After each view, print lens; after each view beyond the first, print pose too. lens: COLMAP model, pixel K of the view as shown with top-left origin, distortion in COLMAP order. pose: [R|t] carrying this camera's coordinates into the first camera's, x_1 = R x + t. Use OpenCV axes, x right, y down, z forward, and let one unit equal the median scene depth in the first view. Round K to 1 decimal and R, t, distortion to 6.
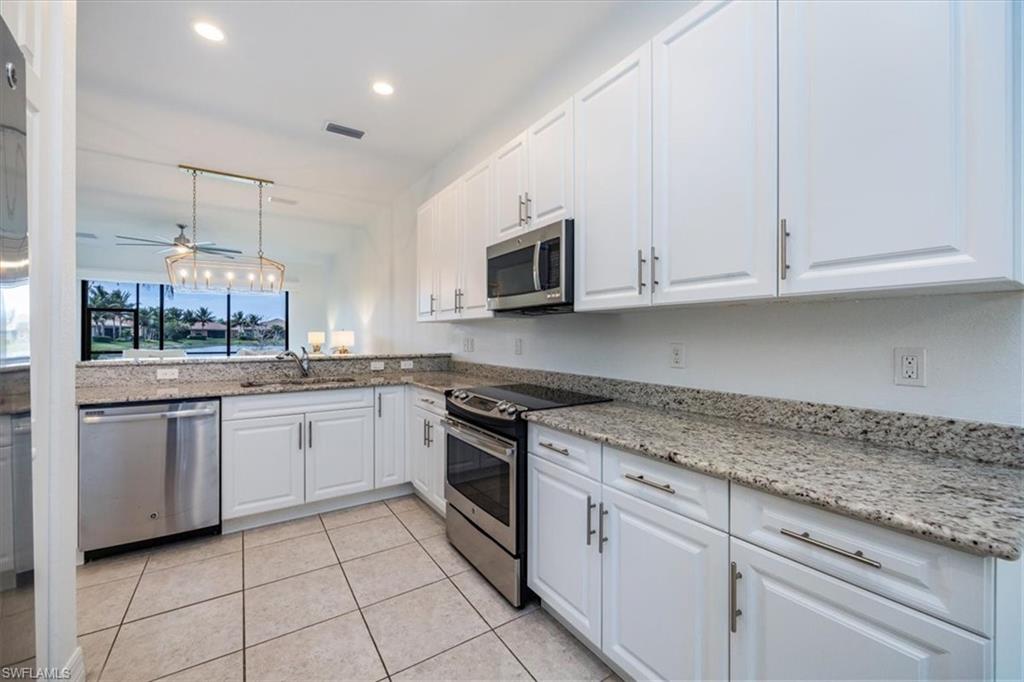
lens RADIAL K [[410.0, 0, 512.2], [0, 410.0, 338.2], [0, 0, 1]] dist [-0.002784, 0.000112]
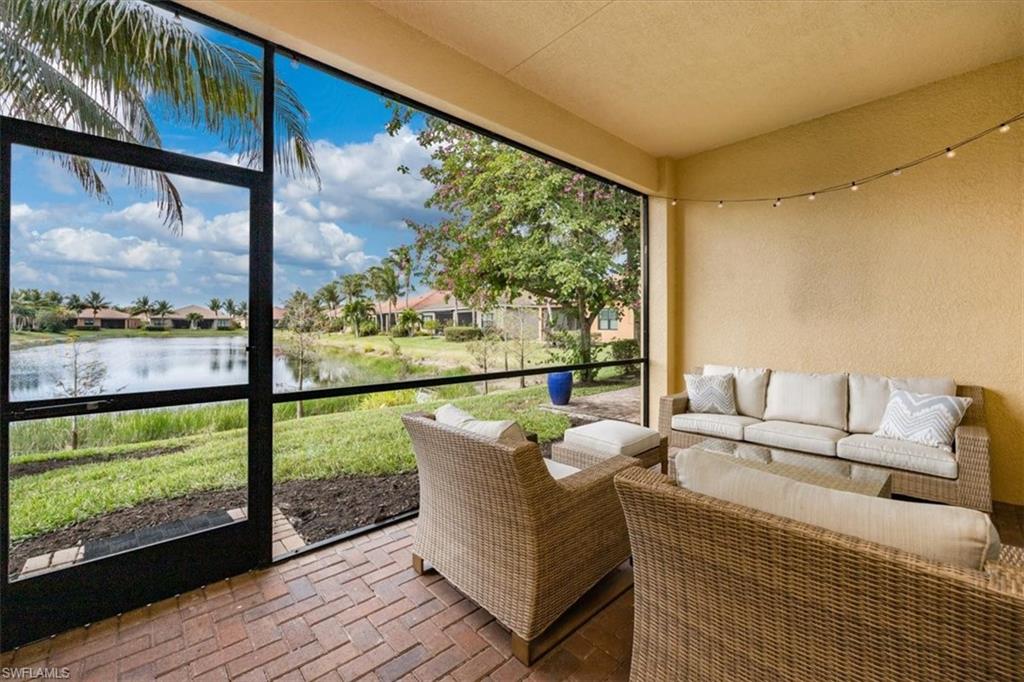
lens RADIAL K [[410.0, 0, 512.2], [0, 410.0, 338.2], [0, 0, 1]] dist [-0.002784, 0.000112]
pose [[0.987123, -0.006088, 0.159845, -3.585057], [0.002114, 0.999685, 0.025019, 0.030568], [-0.159947, -0.024359, 0.986825, 3.359763]]
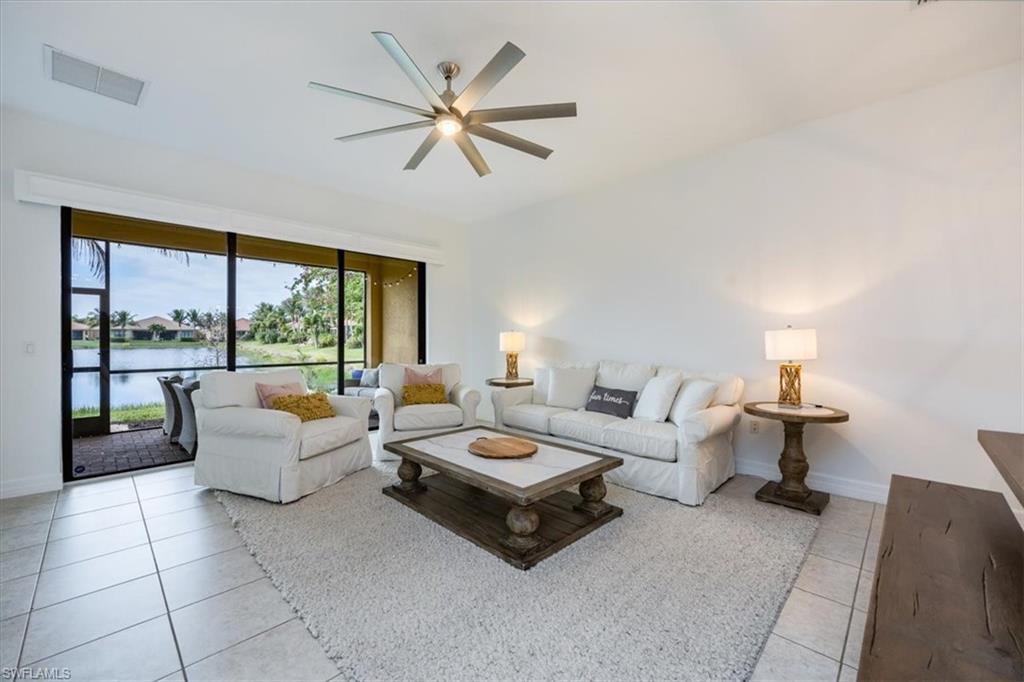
lens RADIAL K [[410.5, 0, 512.0], [0, 410.5, 341.0], [0, 0, 1]] dist [-0.001088, 0.000178]
pose [[0.978133, -0.002225, 0.207967, -2.182917], [0.001358, 0.999990, 0.004314, -0.006940], [-0.207975, -0.003938, 0.978126, 1.514895]]
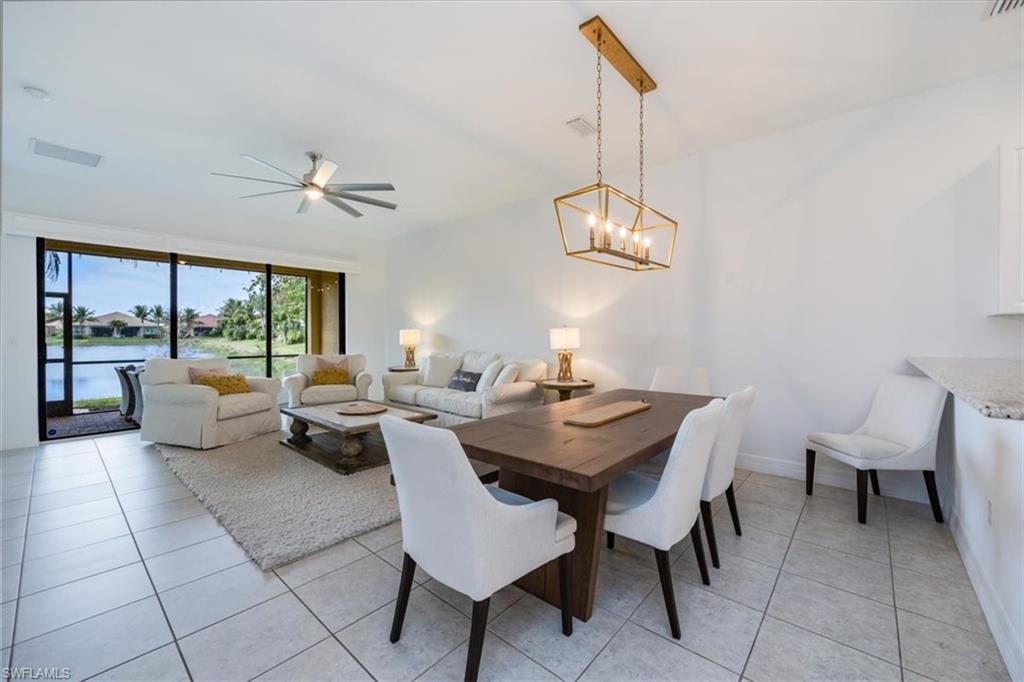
lens RADIAL K [[410.0, 0, 512.2], [0, 410.0, 338.2], [0, 0, 1]] dist [-0.002784, 0.000112]
pose [[0.965693, -0.003244, 0.259665, -1.785392], [0.001721, 0.999980, 0.006094, -0.002006], [-0.259680, -0.005439, 0.965679, 0.836083]]
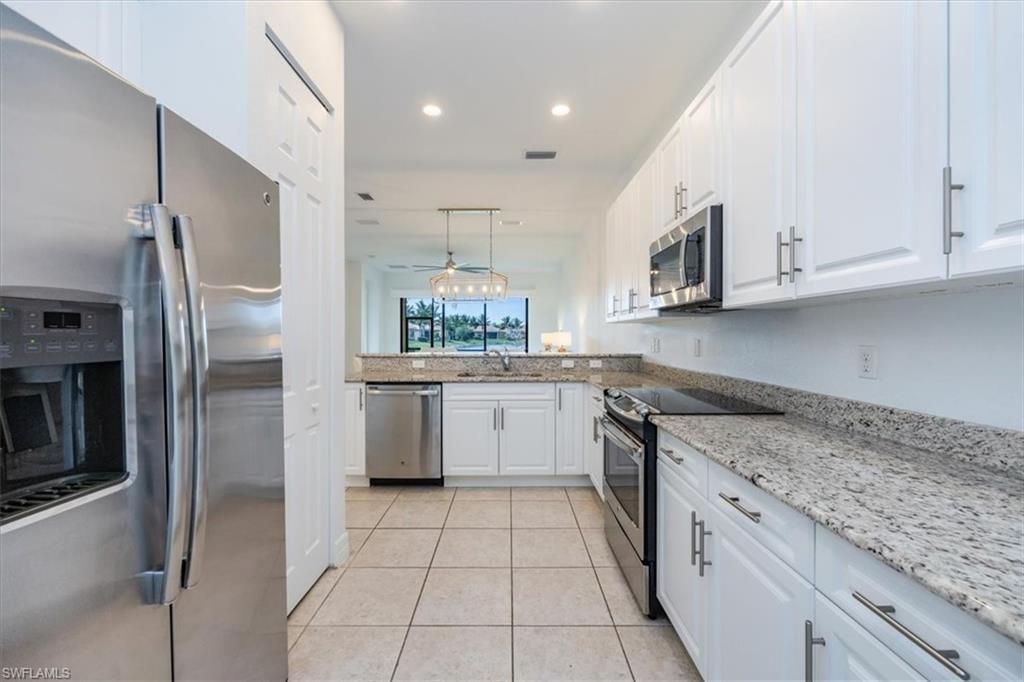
lens RADIAL K [[410.5, 0, 512.0], [0, 410.5, 341.0], [0, 0, 1]] dist [-0.001088, 0.000178]
pose [[0.837708, 0.004398, -0.546101, 0.202681], [-0.001369, 0.999981, 0.005953, 0.000287], [0.546117, -0.004239, 0.837698, 0.009090]]
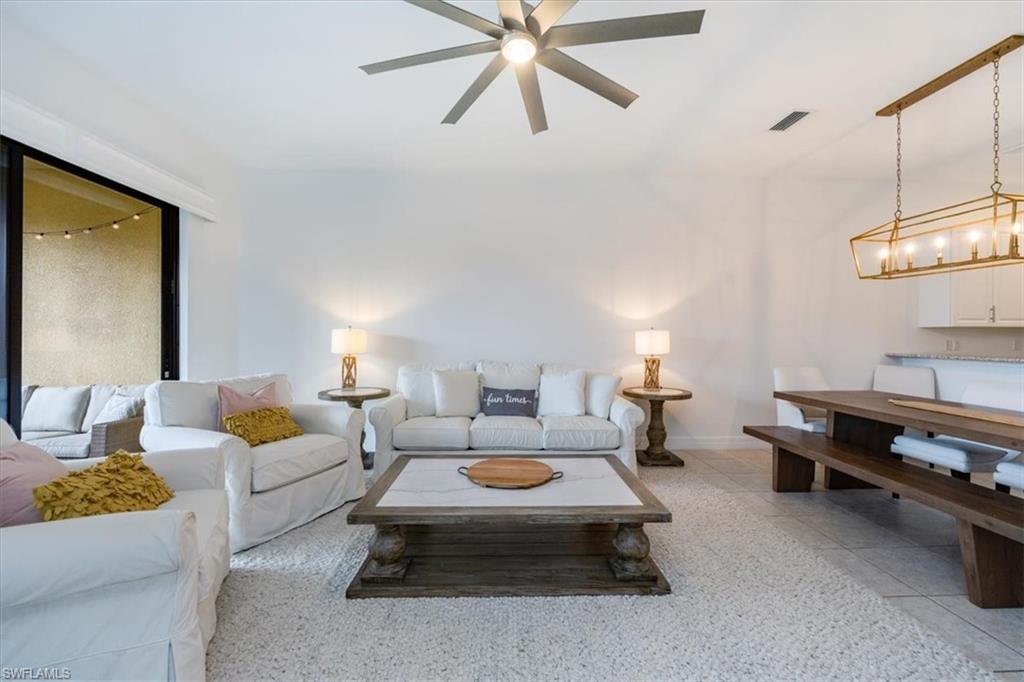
lens RADIAL K [[410.0, 0, 512.2], [0, 410.0, 338.2], [0, 0, 1]] dist [-0.002784, 0.000112]
pose [[0.521634, -0.001801, 0.853168, -2.802292], [0.000357, 0.999998, 0.001893, -0.009499], [-0.853170, -0.000683, 0.521633, 2.201972]]
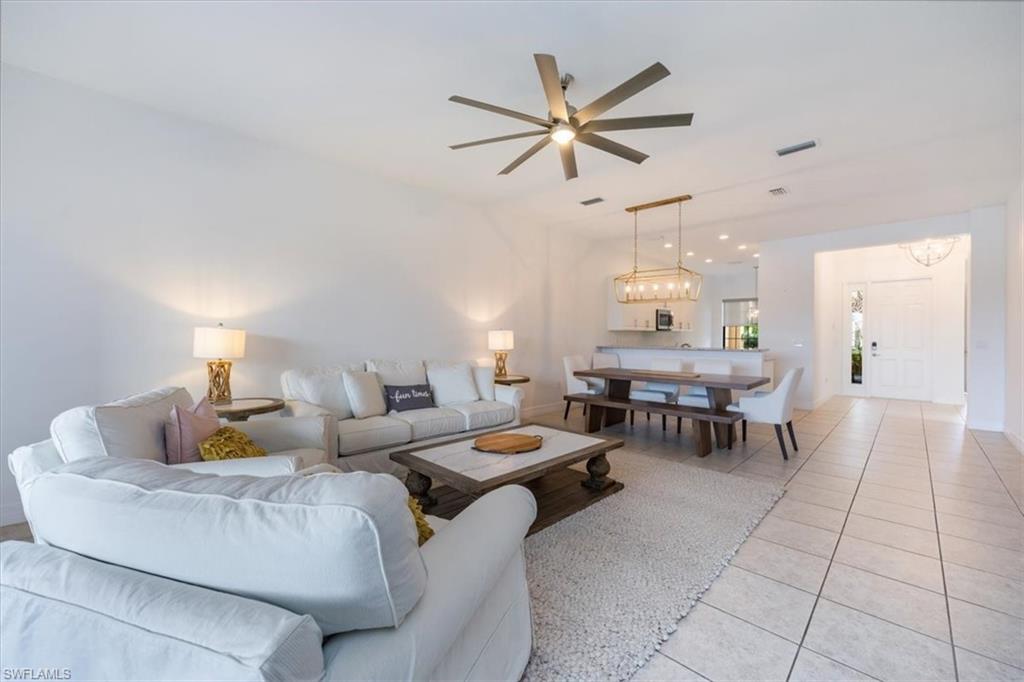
lens RADIAL K [[403.6, 0, 508.7], [0, 403.6, 341.0], [0, 0, 1]] dist [-0.004402, -0.000311]
pose [[-0.196167, -0.011762, 0.980500, -3.179584], [0.002759, 0.999917, 0.012547, -0.012819], [-0.980567, 0.005167, -0.196118, 2.970848]]
